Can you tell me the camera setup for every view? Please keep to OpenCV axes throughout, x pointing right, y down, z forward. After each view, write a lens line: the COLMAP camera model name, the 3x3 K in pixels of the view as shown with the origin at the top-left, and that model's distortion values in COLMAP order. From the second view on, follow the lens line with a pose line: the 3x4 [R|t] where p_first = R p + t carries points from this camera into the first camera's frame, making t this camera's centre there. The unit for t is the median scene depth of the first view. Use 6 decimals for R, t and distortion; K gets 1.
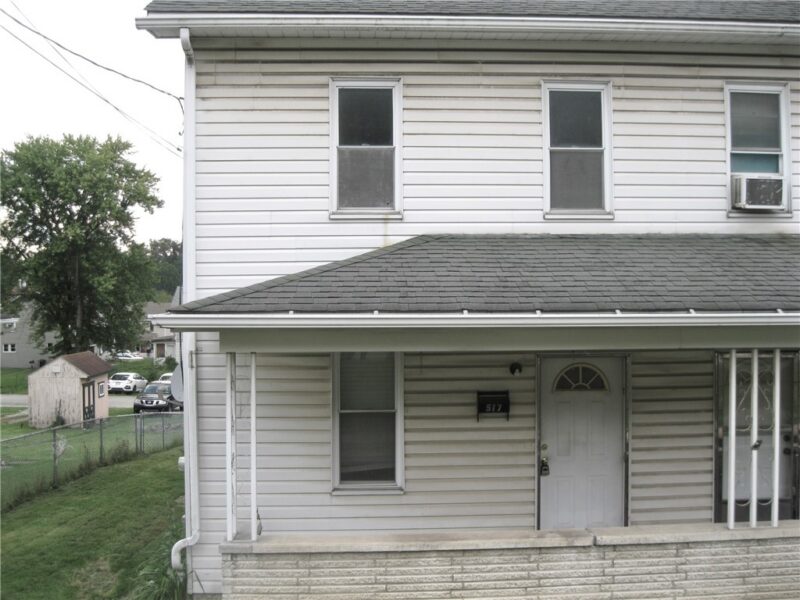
lens RADIAL K [[827.8, 0, 400.0], [0, 827.8, 300.0], [0, 0, 1]] dist [-0.141264, 0.075165]
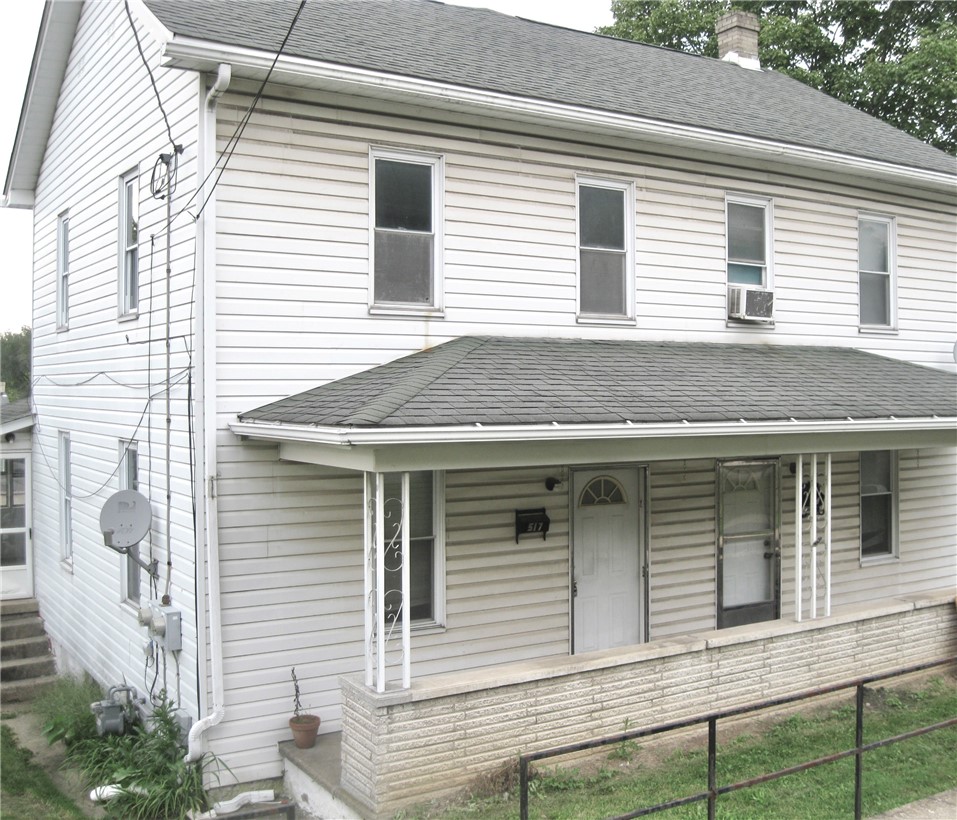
lens RADIAL K [[1114.2, 0, 478.9], [0, 1114.2, 434.2], [0, 0, 1]] dist [-0.143693, 0.010729]
pose [[0.863026, -0.014807, 0.504942, -0.561058], [0.007705, 0.999840, 0.016149, 0.007075], [-0.505101, -0.010046, 0.863002, -0.035930]]
